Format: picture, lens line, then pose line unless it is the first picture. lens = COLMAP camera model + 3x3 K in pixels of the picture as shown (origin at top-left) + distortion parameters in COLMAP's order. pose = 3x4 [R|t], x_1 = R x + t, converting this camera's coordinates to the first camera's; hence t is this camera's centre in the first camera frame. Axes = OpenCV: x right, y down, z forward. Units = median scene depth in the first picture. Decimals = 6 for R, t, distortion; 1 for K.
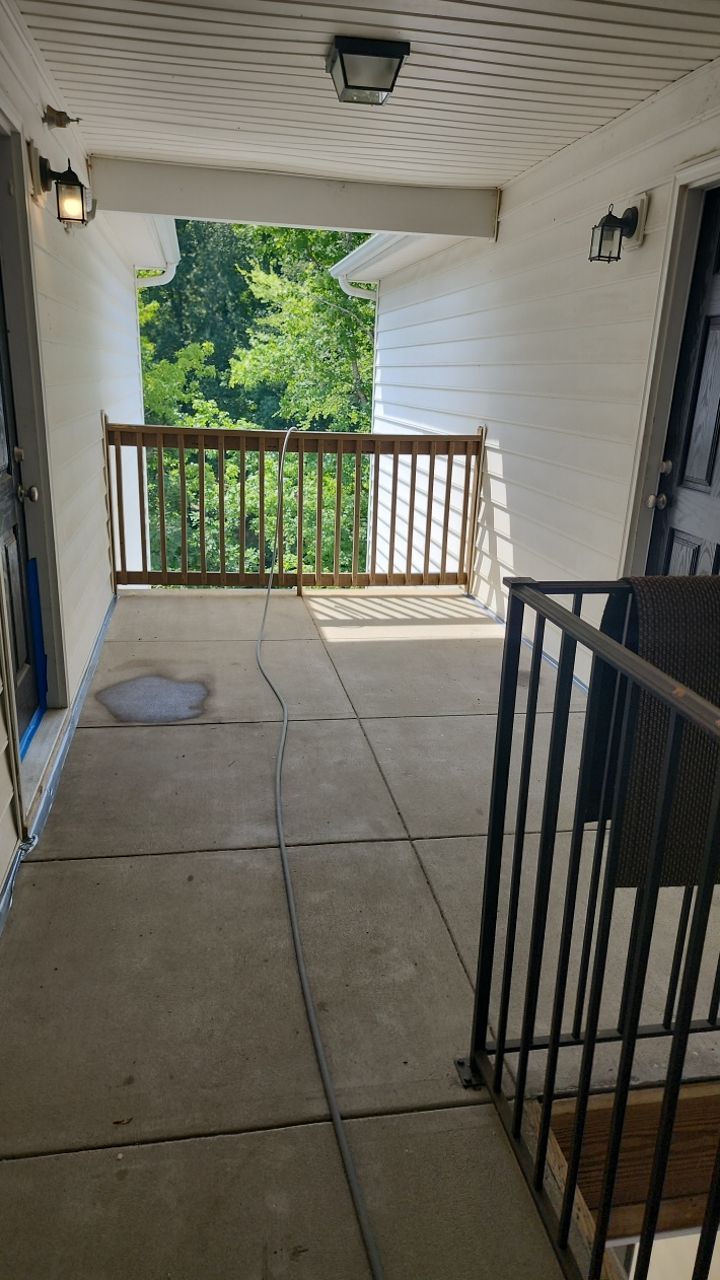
lens RADIAL K [[835.8, 0, 375.2], [0, 835.8, 643.8], [0, 0, 1]] dist [0.072750, -0.078547]
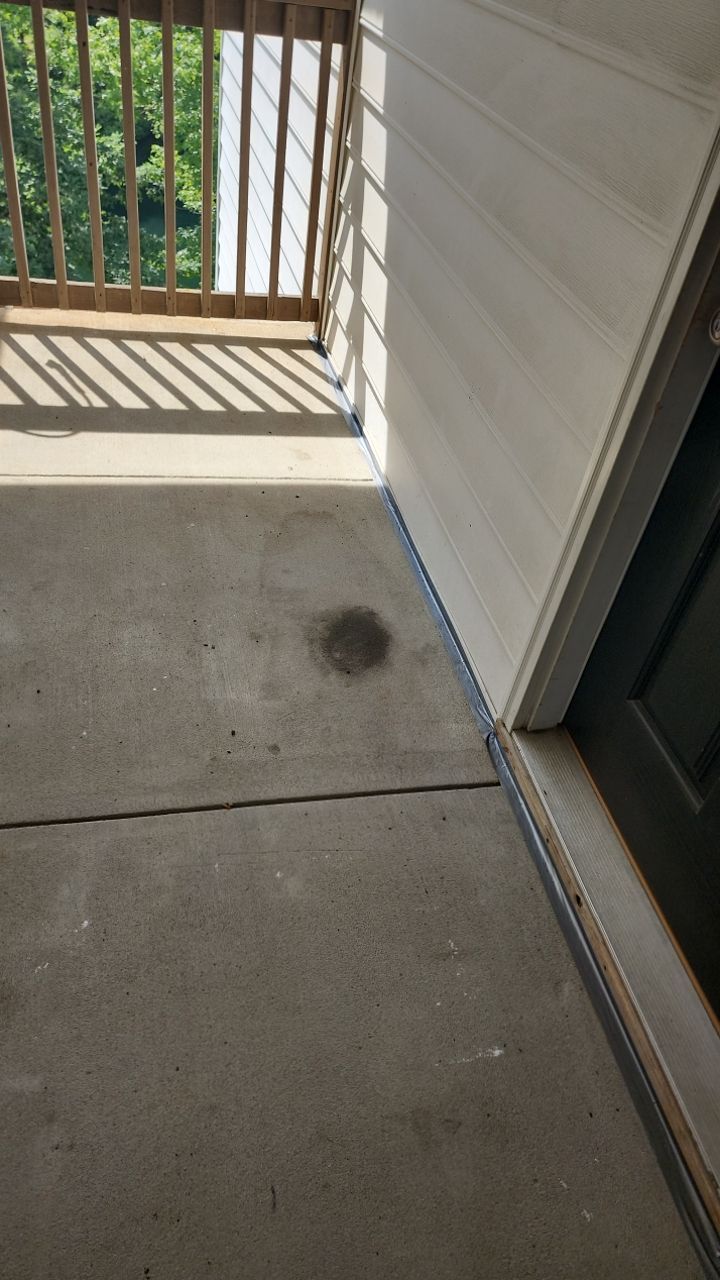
lens RADIAL K [[835.8, 0, 375.2], [0, 835.8, 643.8], [0, 0, 1]] dist [0.072750, -0.078547]
pose [[0.992918, 0.041867, 0.111182, 0.099356], [-0.083746, 0.910444, 0.405066, -0.111758], [-0.084266, -0.411508, 0.907502, 0.420670]]
